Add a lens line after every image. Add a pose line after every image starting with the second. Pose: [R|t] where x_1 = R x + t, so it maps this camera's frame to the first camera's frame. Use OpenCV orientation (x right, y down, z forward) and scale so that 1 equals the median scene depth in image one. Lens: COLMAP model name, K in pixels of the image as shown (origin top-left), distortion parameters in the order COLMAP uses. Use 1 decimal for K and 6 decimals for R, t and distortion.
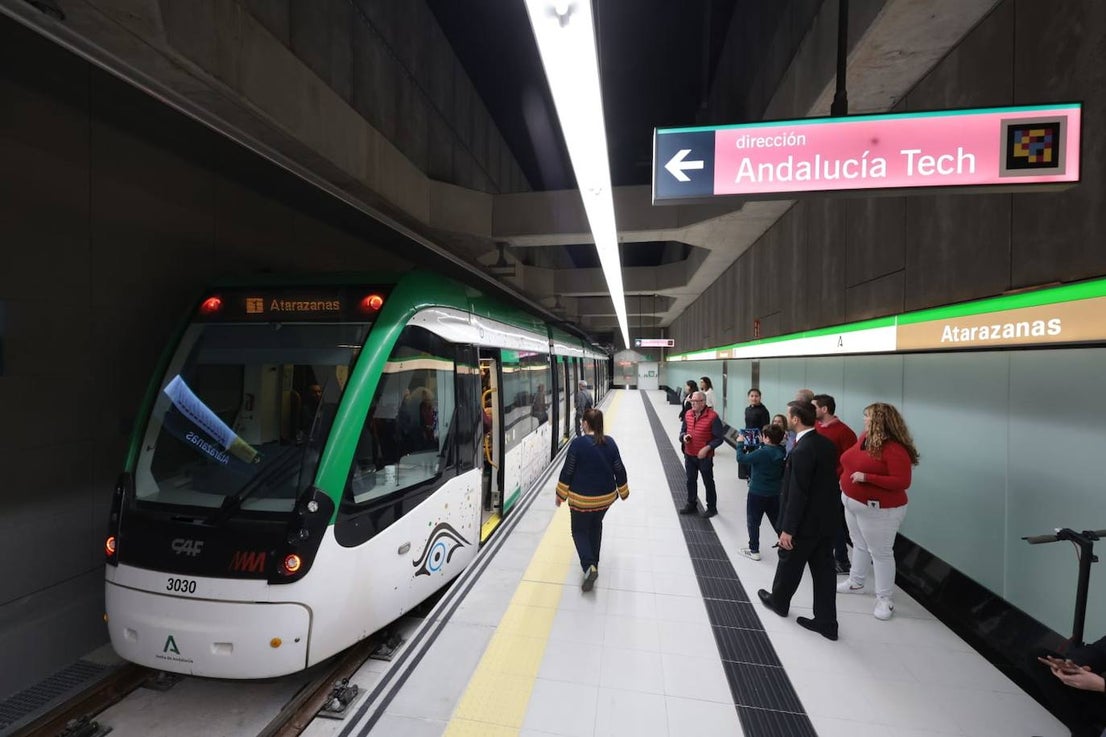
lens RADIAL K [[443.6, 0, 553.0], [0, 443.6, 368.5], [0, 0, 1]] dist [-0.001286, 0.000237]
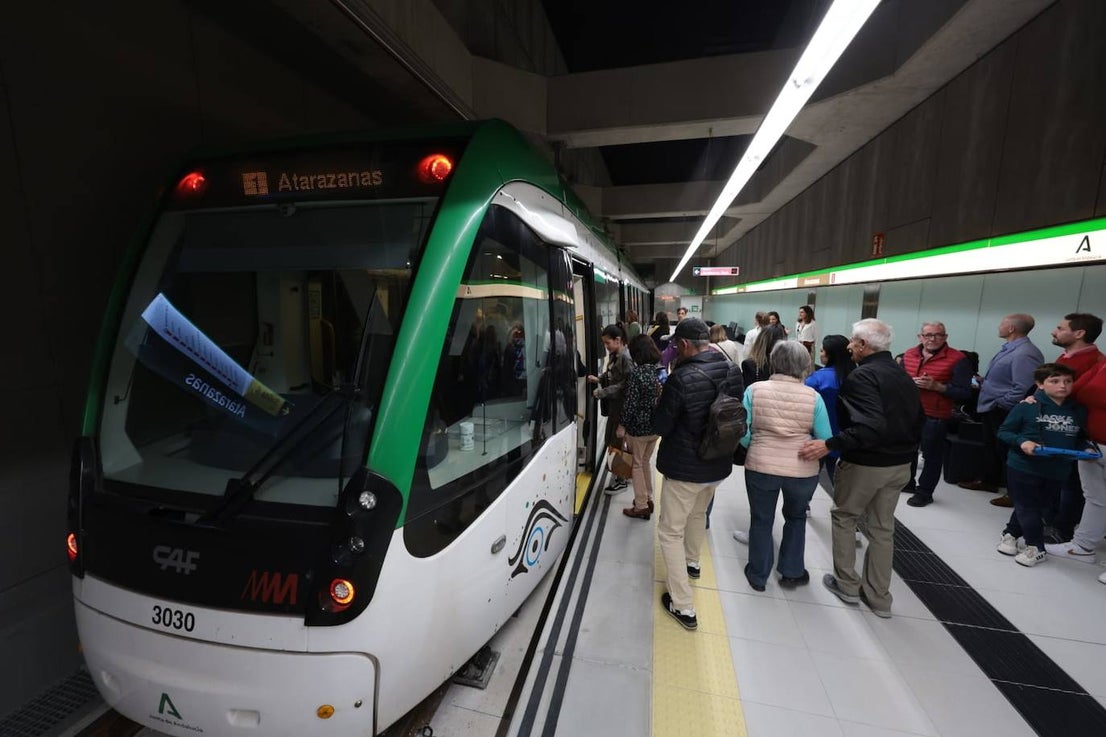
lens RADIAL K [[443.6, 0, 553.0], [0, 443.6, 368.5], [0, 0, 1]] dist [-0.001286, 0.000237]
pose [[0.998378, 0.000502, -0.056937, -0.209455], [0.007407, 0.990319, 0.138616, 0.043611], [0.056455, -0.138813, 0.988708, 0.362675]]
